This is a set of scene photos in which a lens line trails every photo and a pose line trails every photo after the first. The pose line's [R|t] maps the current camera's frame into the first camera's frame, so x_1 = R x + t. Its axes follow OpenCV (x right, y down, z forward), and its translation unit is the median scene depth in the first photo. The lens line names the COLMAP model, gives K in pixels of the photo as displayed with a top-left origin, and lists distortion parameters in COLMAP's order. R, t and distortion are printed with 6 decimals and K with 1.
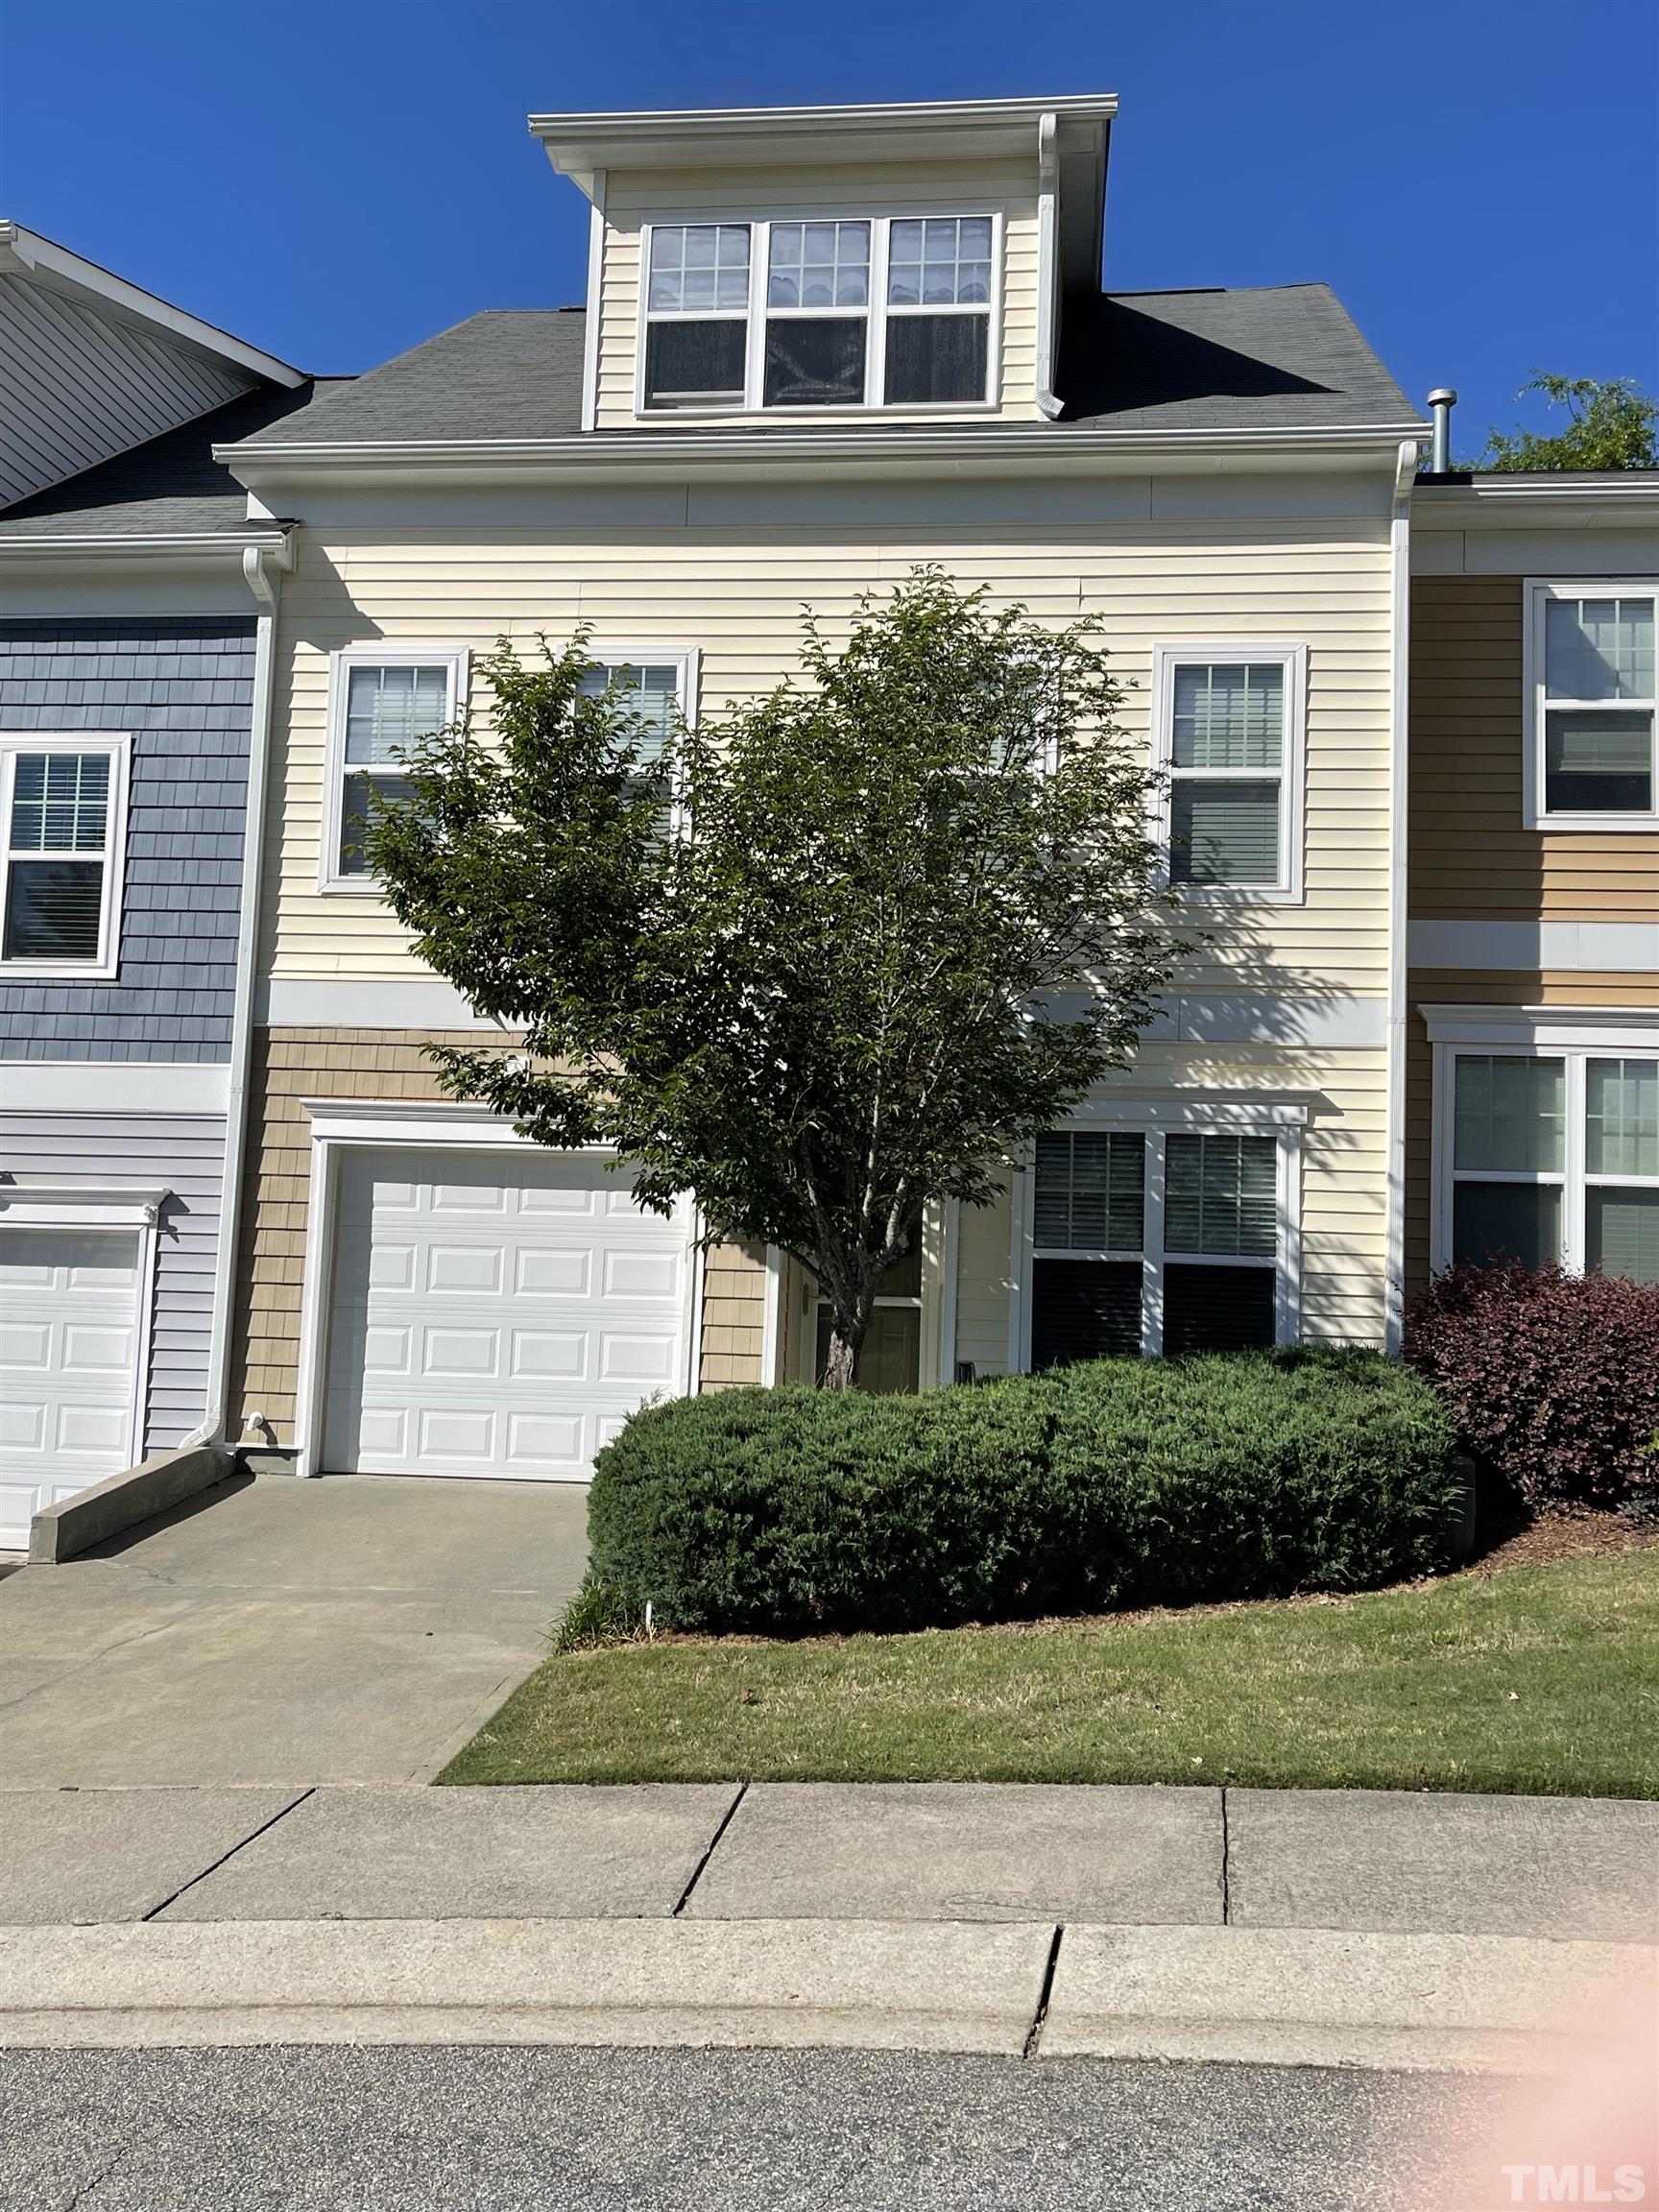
lens RADIAL K [[2298.2, 0, 759.9], [0, 2298.2, 1071.8], [0, 0, 1]] dist [0.041745, -0.015593]
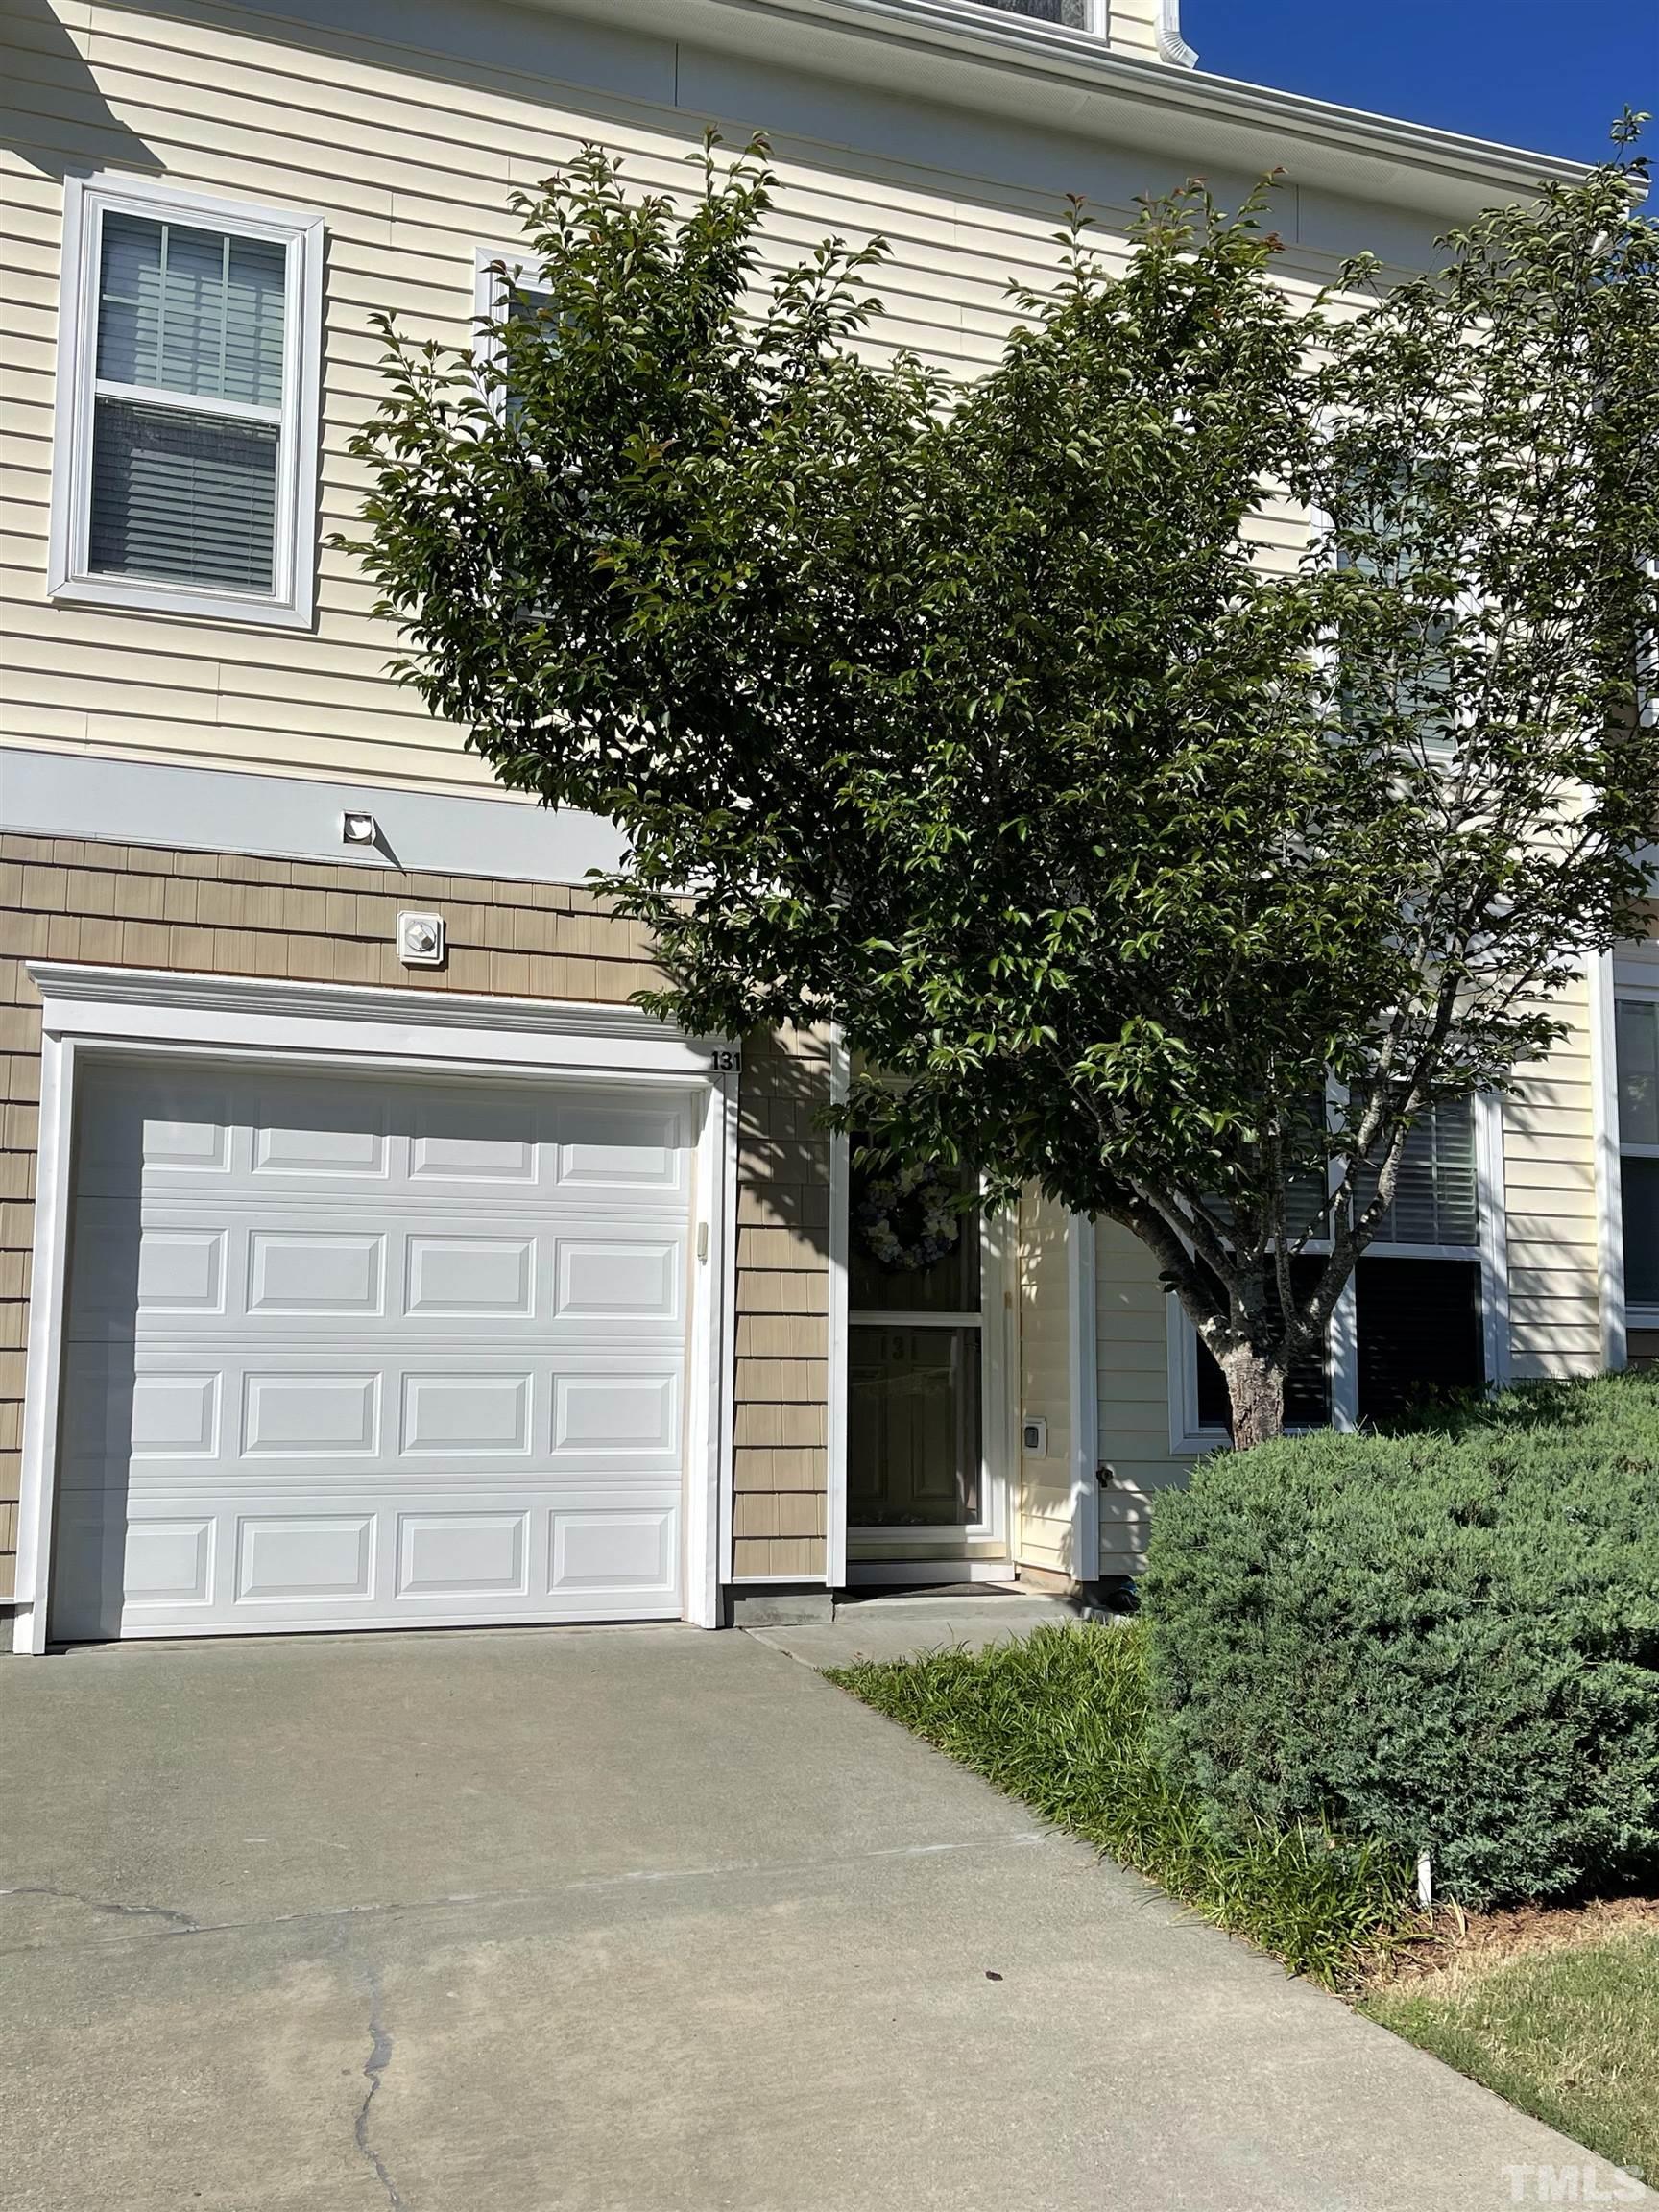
lens RADIAL K [[2252.7, 0, 837.8], [0, 2252.7, 1116.2], [0, 0, 1]] dist [0.016552, 0.011626]
pose [[0.872124, 0.031764, 0.488253, -0.300213], [-0.024712, 0.999477, -0.020880, 0.056471], [-0.488661, 0.006144, 0.872452, 0.449655]]
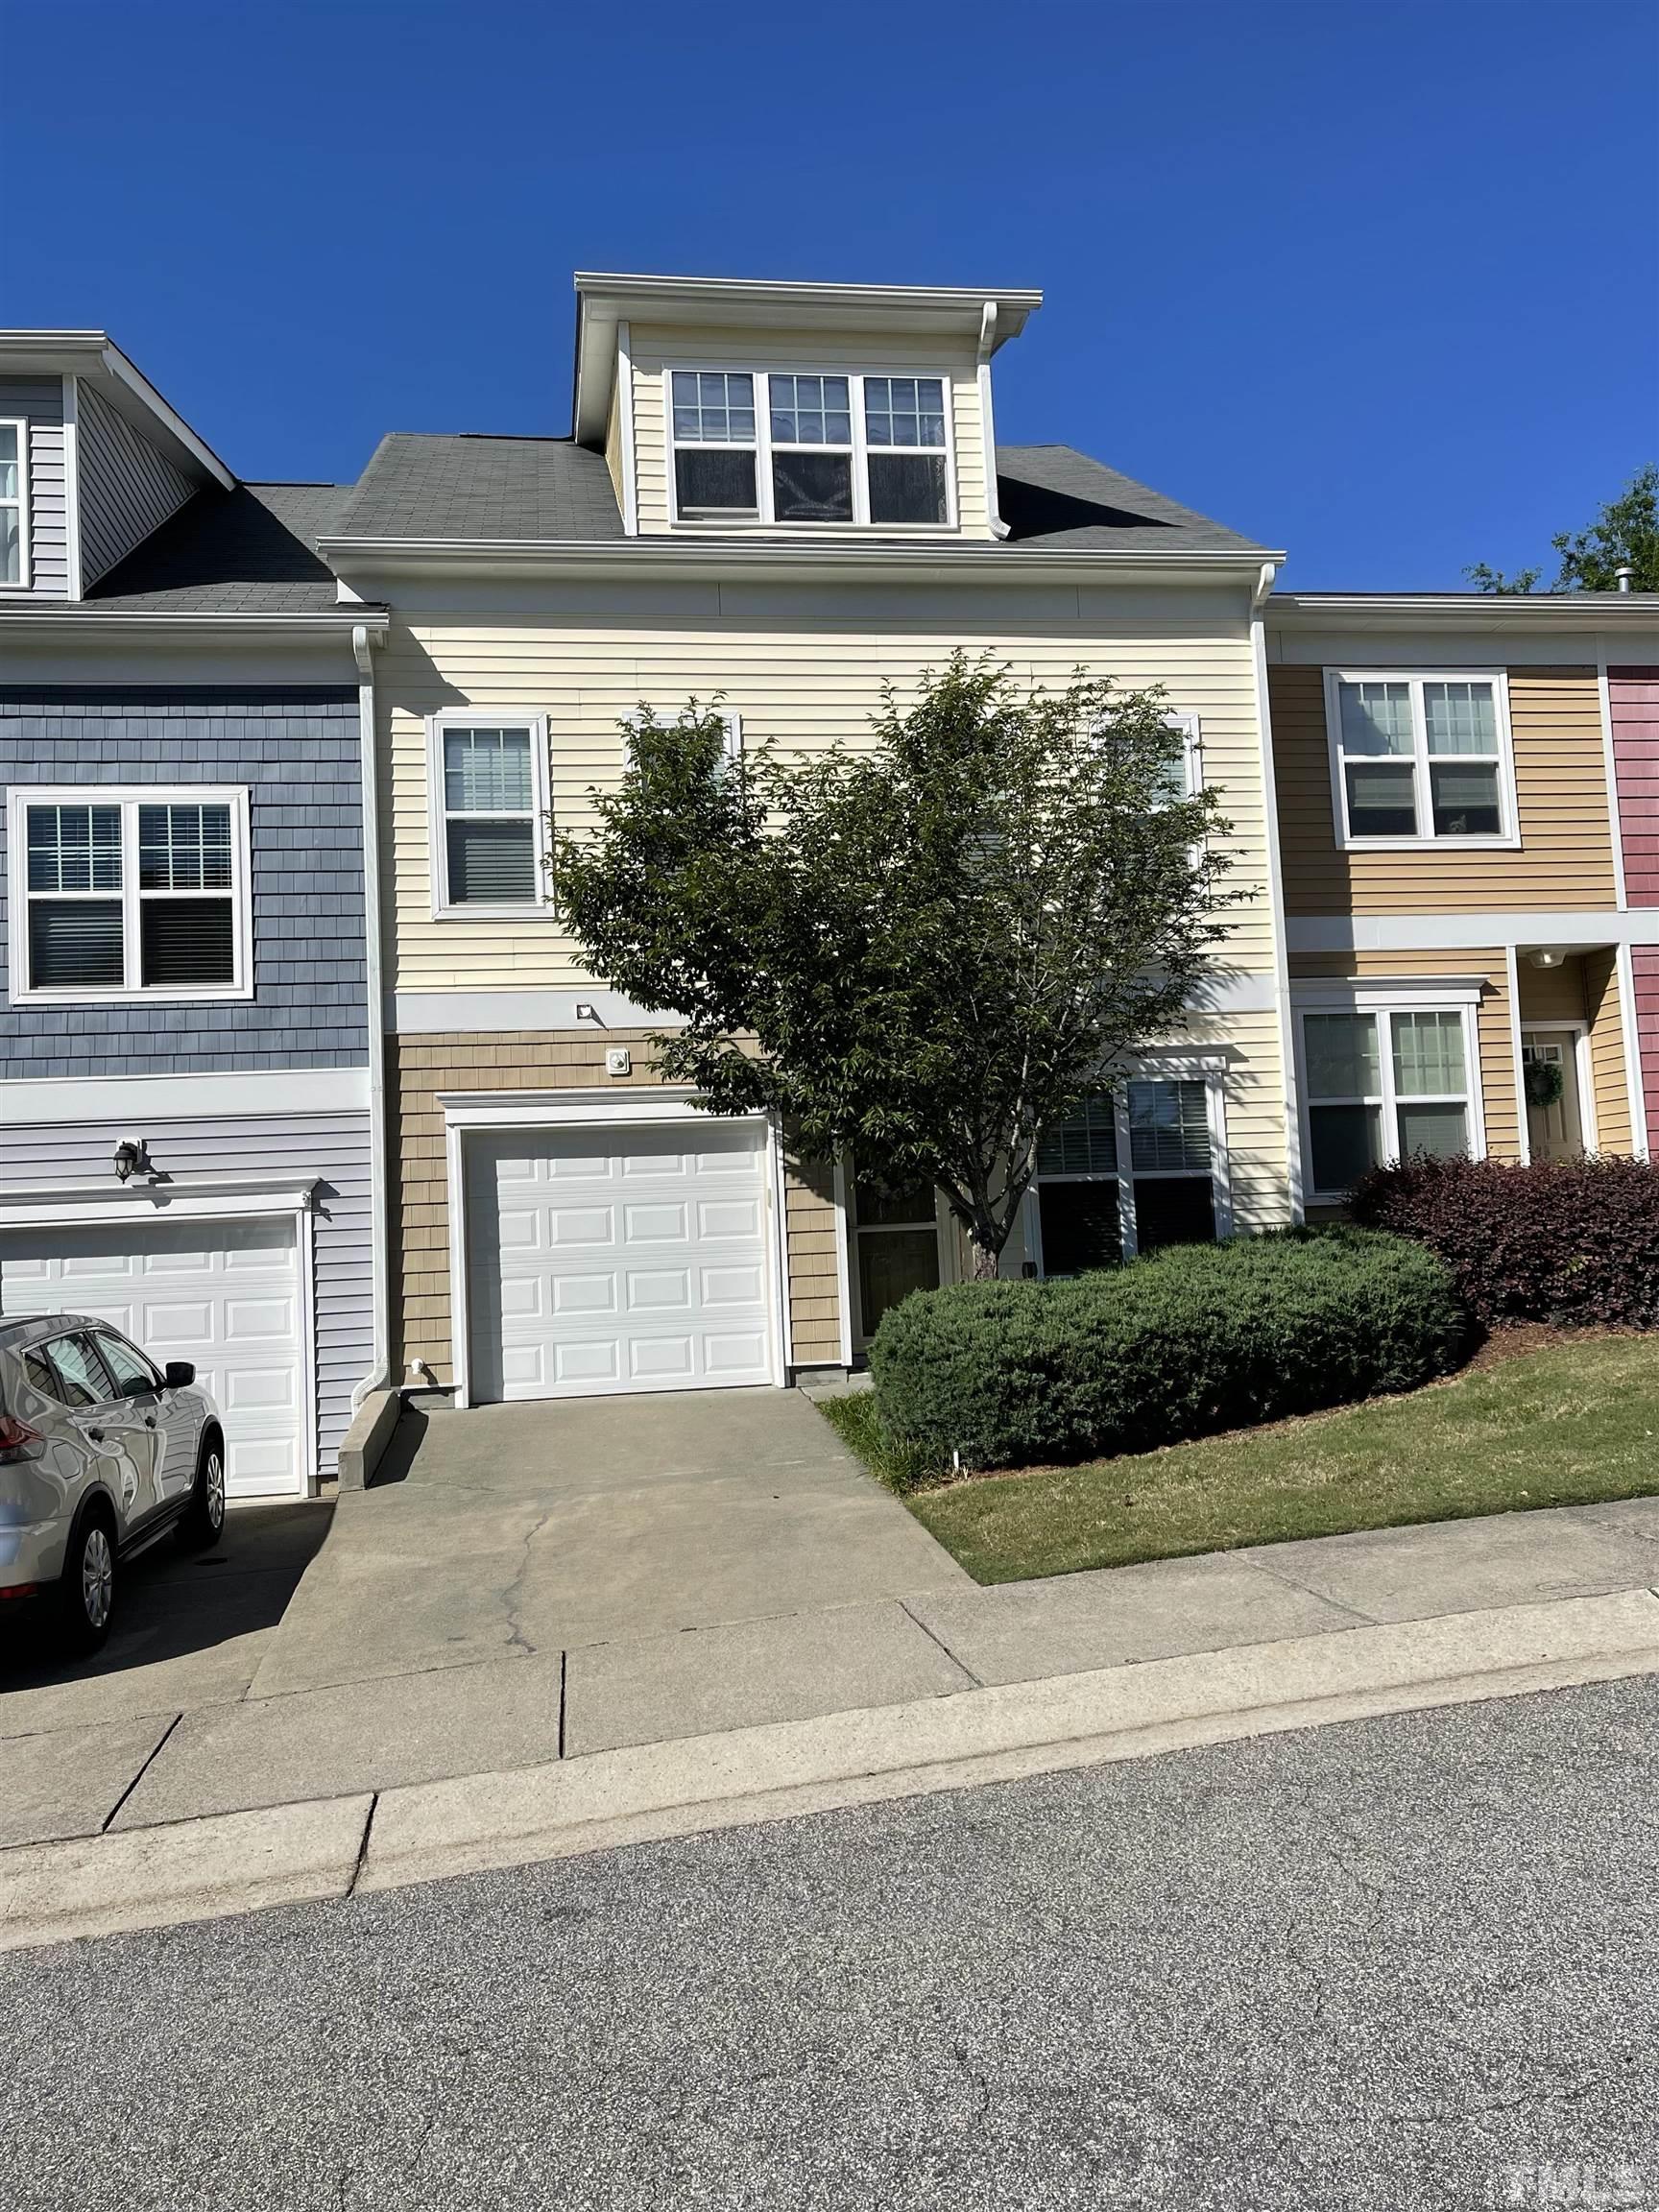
lens RADIAL K [[1873.5, 0, 829.5], [0, 1873.5, 1106.0], [0, 0, 1]] dist [0.036941, 0.002227]
pose [[0.954295, -0.055387, 0.293690, -0.298048], [0.051696, 0.998456, 0.020319, 0.009446], [-0.294362, -0.004207, 0.955685, 0.015284]]
